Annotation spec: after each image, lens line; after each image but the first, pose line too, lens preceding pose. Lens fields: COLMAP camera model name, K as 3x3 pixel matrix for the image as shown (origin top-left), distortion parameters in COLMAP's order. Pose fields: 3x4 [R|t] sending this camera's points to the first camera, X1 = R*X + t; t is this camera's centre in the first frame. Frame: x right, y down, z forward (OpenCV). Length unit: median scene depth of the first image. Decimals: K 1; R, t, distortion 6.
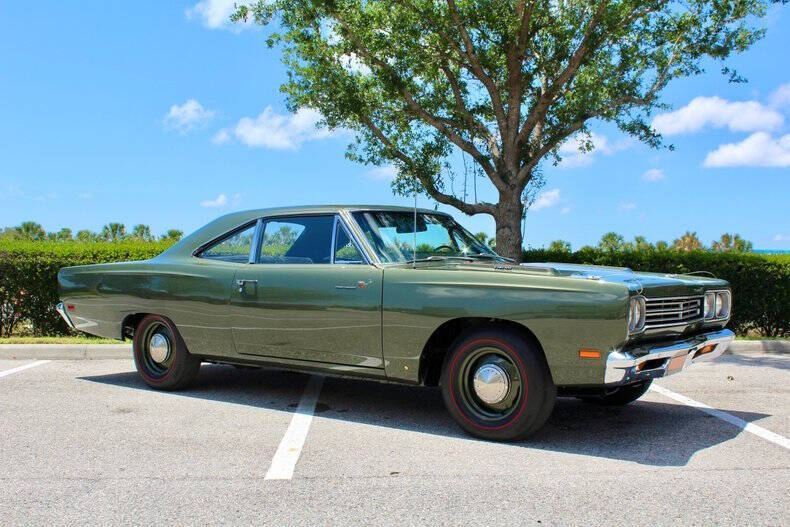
lens RADIAL K [[889.3, 0, 395.0], [0, 889.3, 263.5], [0, 0, 1]] dist [-0.101764, 0.042879]
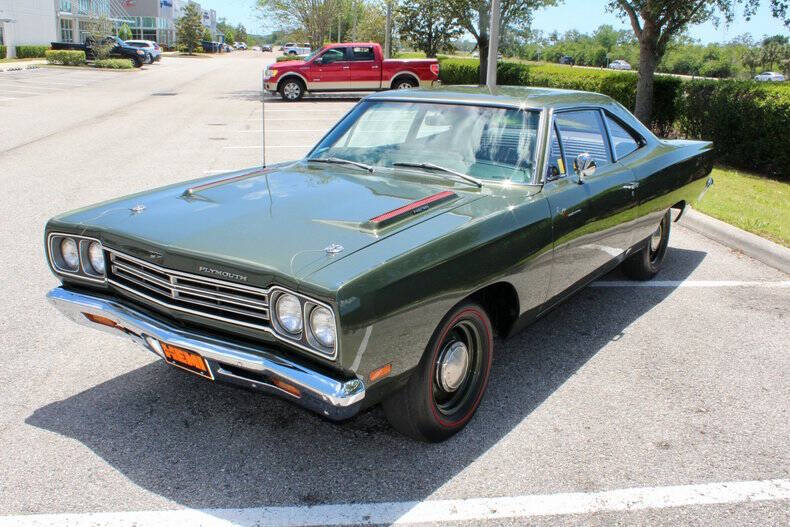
lens RADIAL K [[758.8, 0, 395.0], [0, 758.8, 263.5], [0, 0, 1]] dist [-0.153741, 0.160146]
pose [[0.037740, 0.269636, -0.962222, 0.612702], [-0.016708, 0.962944, 0.269183, -0.084540], [0.999148, 0.005918, 0.040847, 0.796885]]
